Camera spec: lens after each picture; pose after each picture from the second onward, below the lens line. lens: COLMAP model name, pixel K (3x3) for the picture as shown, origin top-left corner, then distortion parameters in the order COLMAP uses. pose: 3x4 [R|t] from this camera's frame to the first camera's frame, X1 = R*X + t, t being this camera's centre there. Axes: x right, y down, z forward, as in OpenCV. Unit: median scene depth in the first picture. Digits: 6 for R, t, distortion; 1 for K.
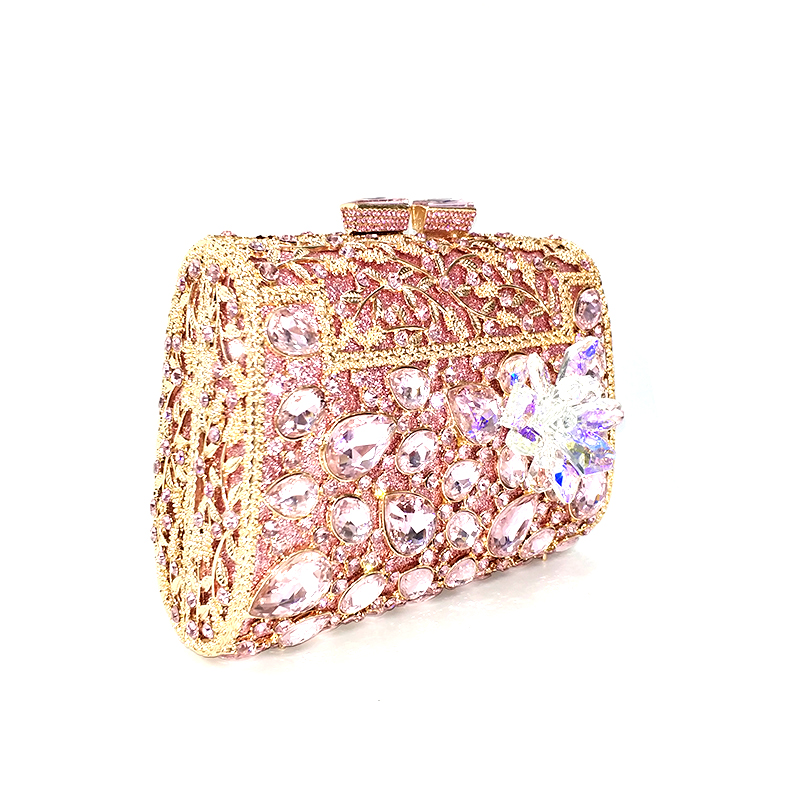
lens RADIAL K [[852.6, 0, 369.5], [0, 852.6, 379.3], [0, 0, 1]] dist [0.051333, 0.001730]
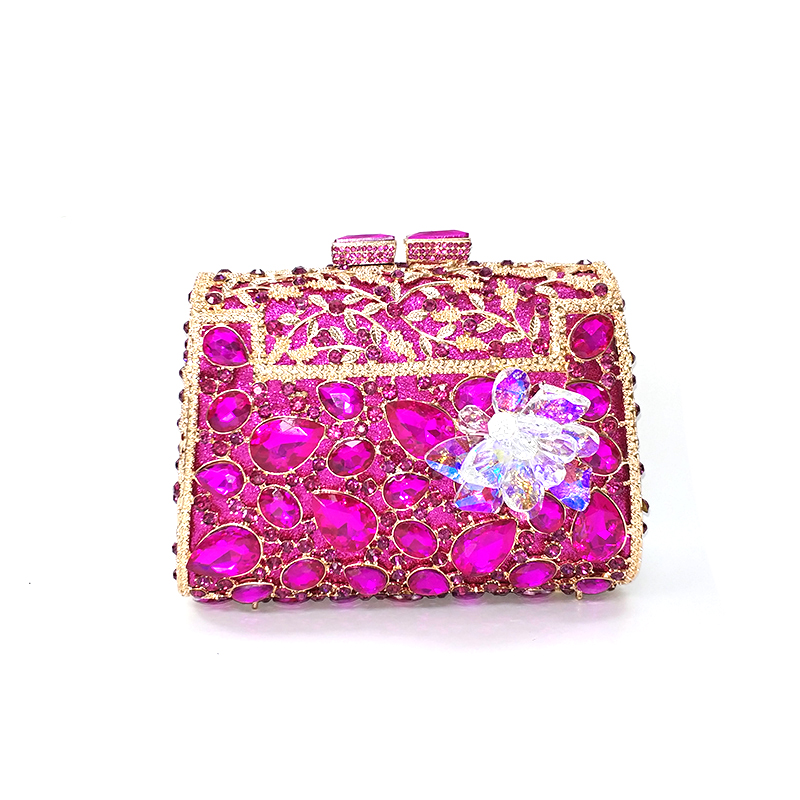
lens RADIAL K [[852.6, 0, 369.5], [0, 852.6, 379.3], [0, 0, 1]] dist [0.051333, 0.001730]
pose [[0.807059, 0.054990, -0.587905, 0.695350], [-0.072123, 0.997379, -0.005718, -0.012576], [0.586050, 0.047017, 0.808910, 0.094123]]
